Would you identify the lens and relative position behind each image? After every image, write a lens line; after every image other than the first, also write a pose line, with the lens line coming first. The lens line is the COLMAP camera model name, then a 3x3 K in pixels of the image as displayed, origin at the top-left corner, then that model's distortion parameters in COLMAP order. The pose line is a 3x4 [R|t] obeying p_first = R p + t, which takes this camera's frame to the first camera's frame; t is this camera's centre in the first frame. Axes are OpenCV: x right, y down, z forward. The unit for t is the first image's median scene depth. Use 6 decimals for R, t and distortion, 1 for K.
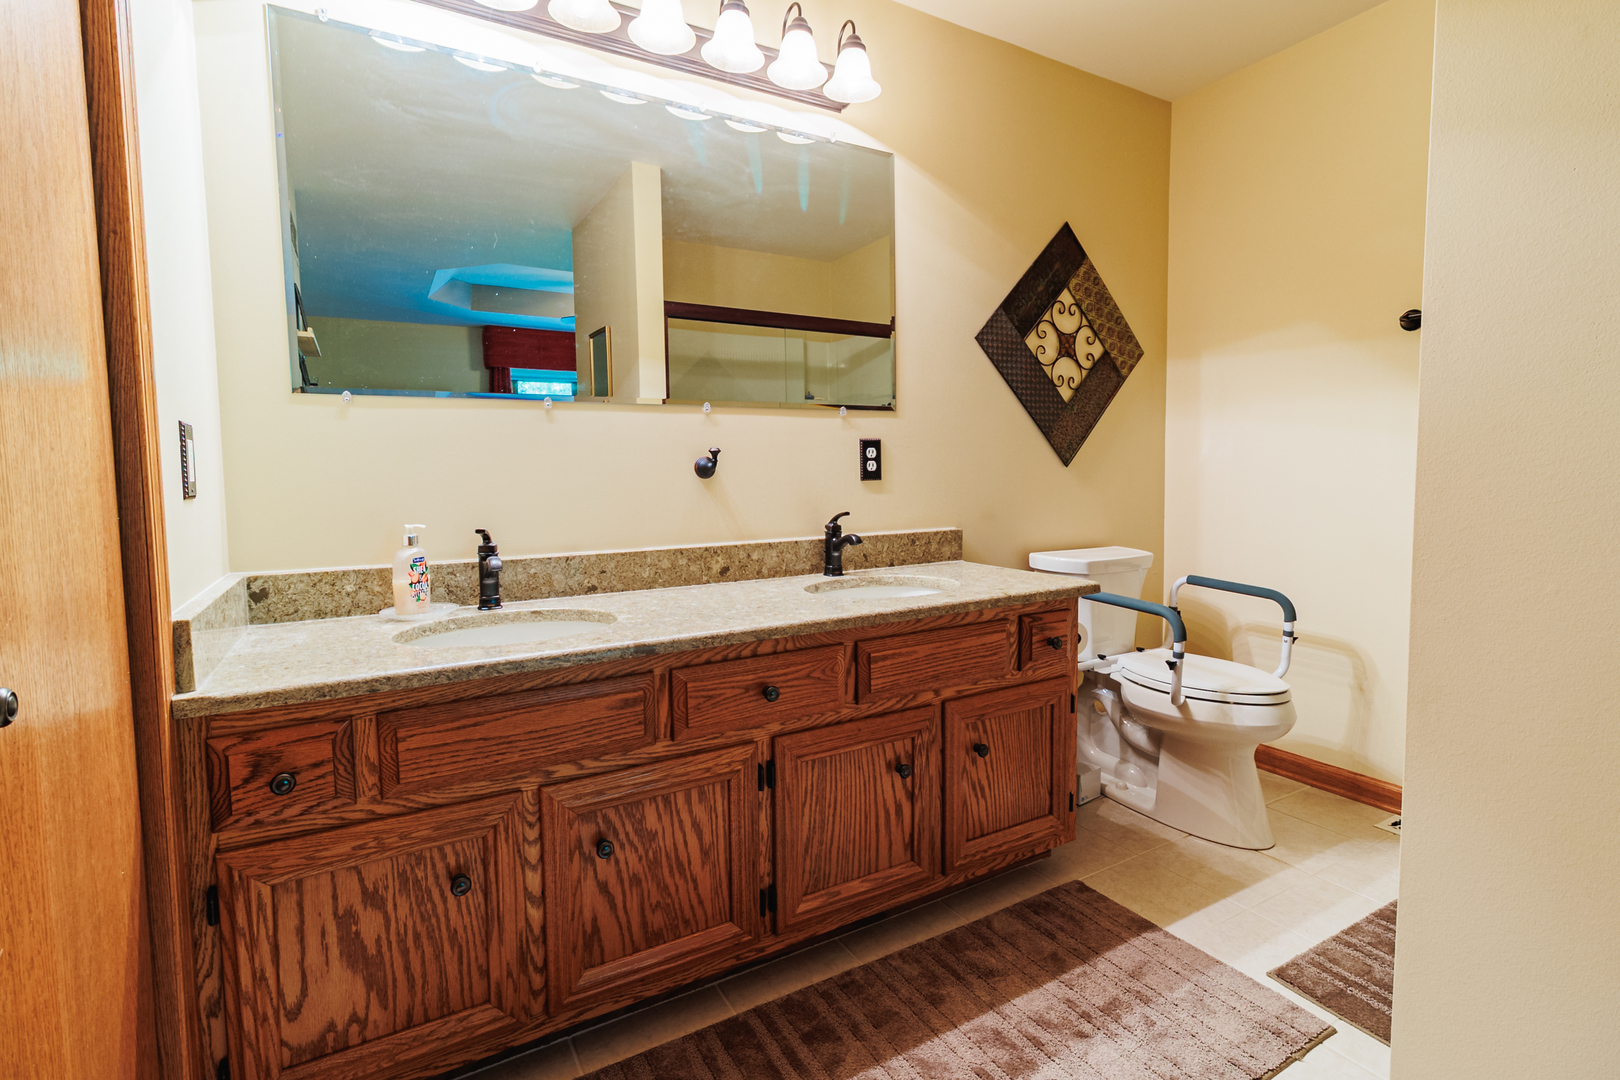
lens RADIAL K [[747.8, 0, 805.6], [0, 747.8, 519.9], [0, 0, 1]] dist [0.002064, 0.000916]
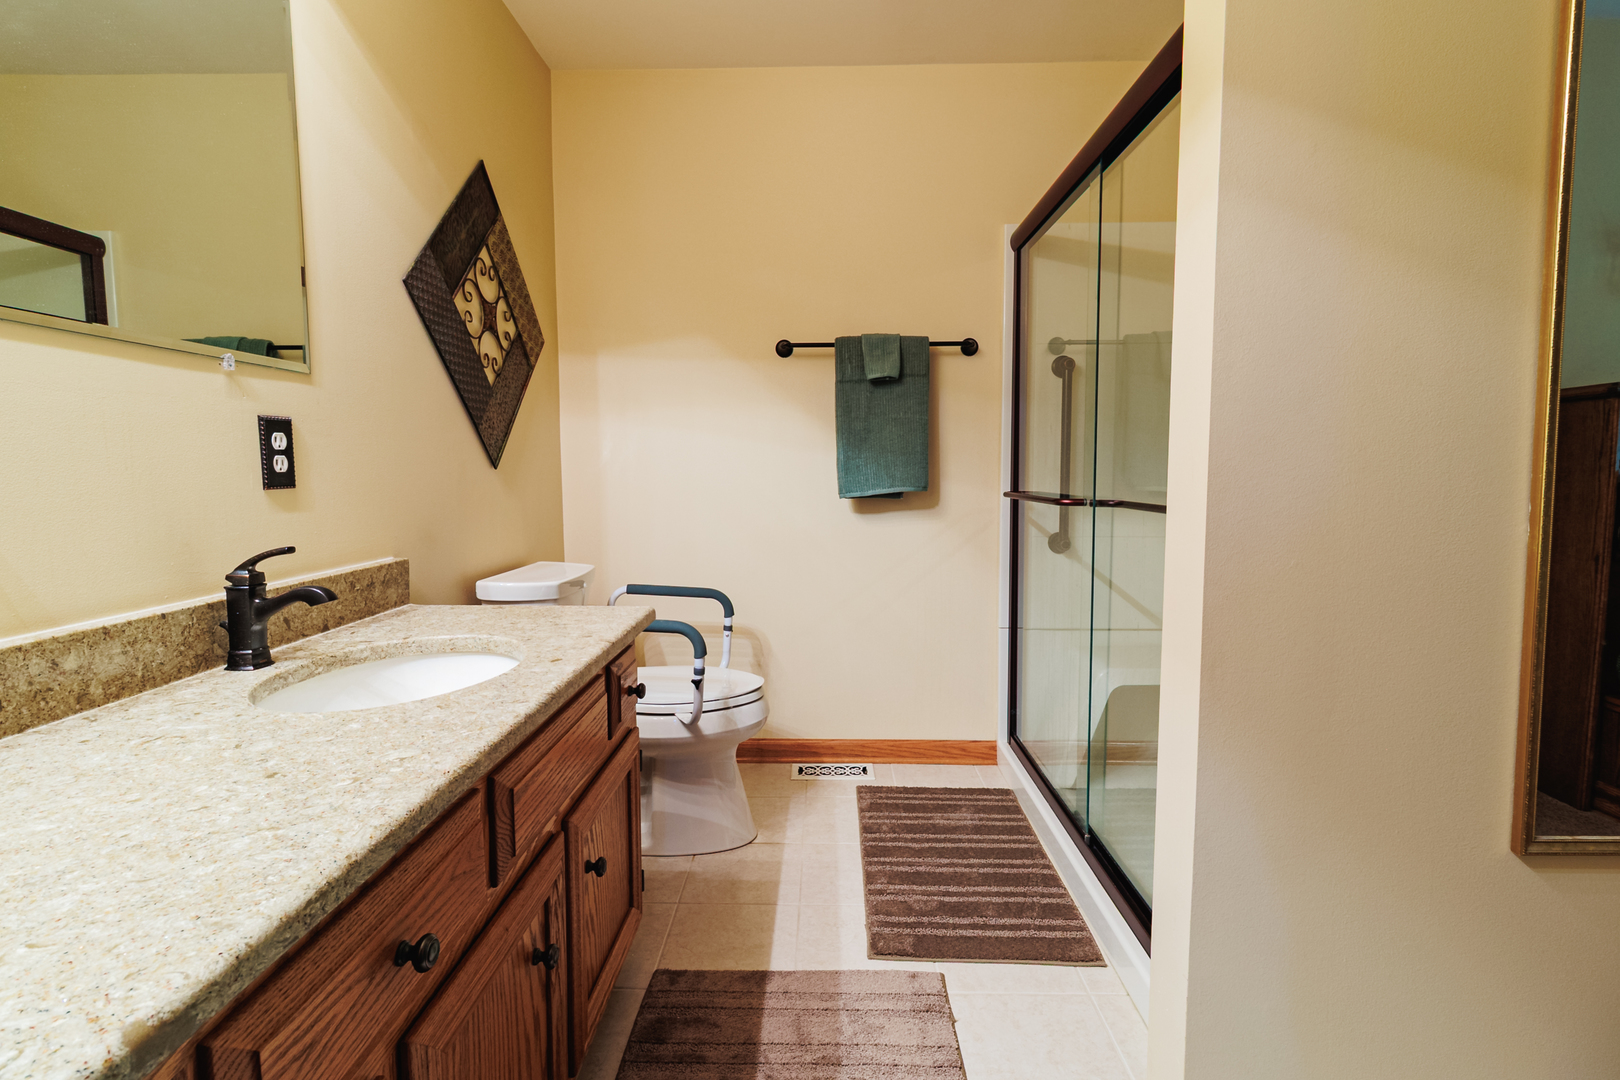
lens RADIAL K [[747.8, 0, 805.6], [0, 747.8, 519.9], [0, 0, 1]] dist [0.002064, 0.000916]
pose [[0.517477, -0.049036, 0.854291, -0.187783], [0.053620, 0.998253, 0.024819, -0.020501], [-0.854016, 0.032964, 0.519202, 0.336545]]
